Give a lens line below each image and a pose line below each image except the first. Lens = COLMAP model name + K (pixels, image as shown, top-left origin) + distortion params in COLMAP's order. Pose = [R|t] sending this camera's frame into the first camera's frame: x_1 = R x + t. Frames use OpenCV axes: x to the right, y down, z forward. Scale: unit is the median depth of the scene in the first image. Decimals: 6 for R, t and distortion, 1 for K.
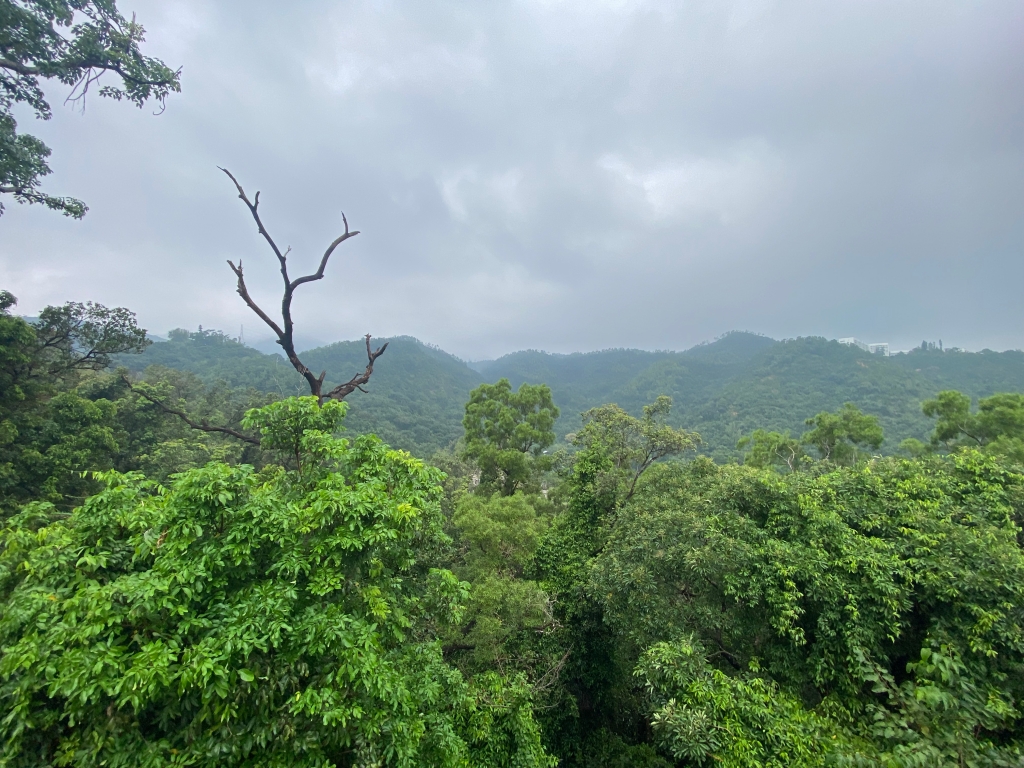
lens RADIAL K [[418.8, 0, 508.2], [0, 418.8, 383.4], [0, 0, 1]] dist [0.010190, -0.015211]
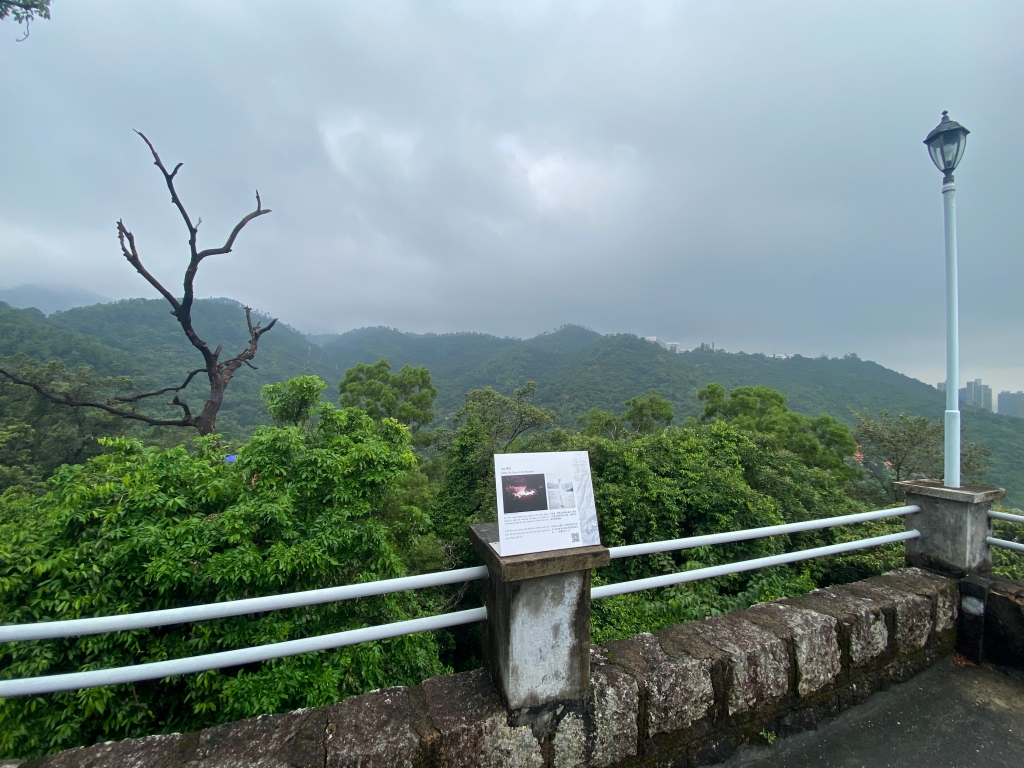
lens RADIAL K [[419.5, 0, 509.1], [0, 419.5, 384.3], [0, 0, 1]] dist [0.060252, -0.050536]
pose [[0.935375, 0.025192, 0.352758, -0.206800], [-0.041762, 0.998349, 0.039440, -0.010148], [-0.351182, -0.051623, 0.934883, -0.218706]]
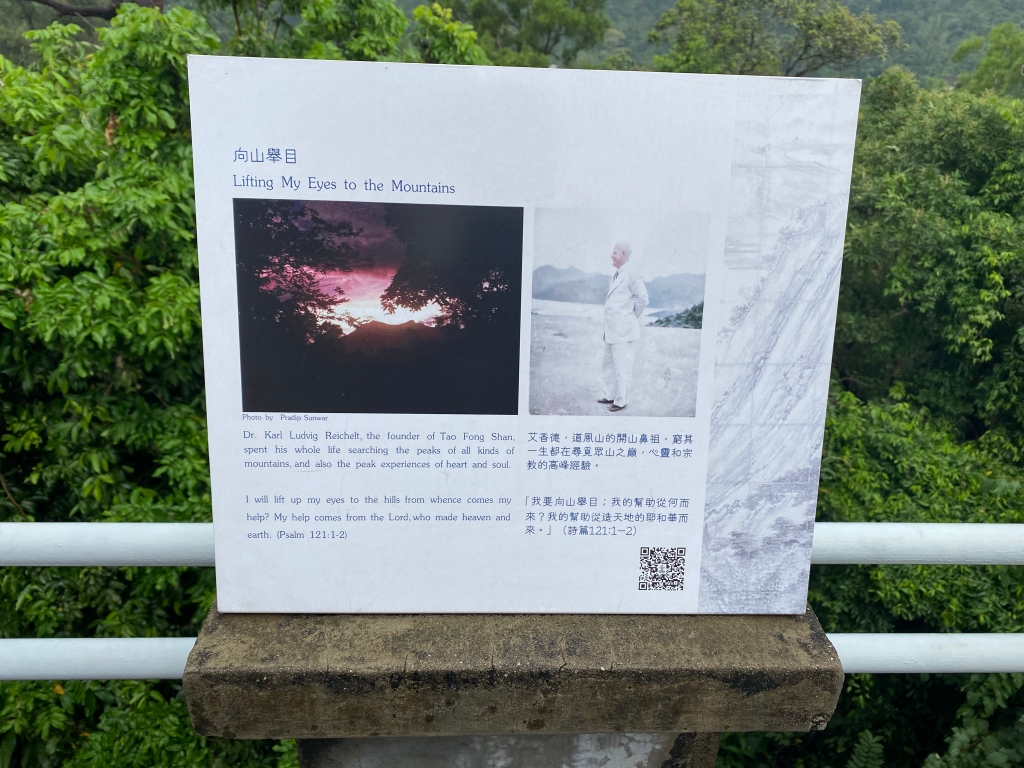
lens RADIAL K [[796.0, 0, 509.1], [0, 796.0, 384.0], [0, 0, 1]] dist [0.015221, -0.007355]
pose [[0.998439, 0.015956, 0.053534, -0.112532], [-0.041215, 0.857309, 0.513150, 0.023835], [-0.037707, -0.514555, 0.856628, -0.082844]]
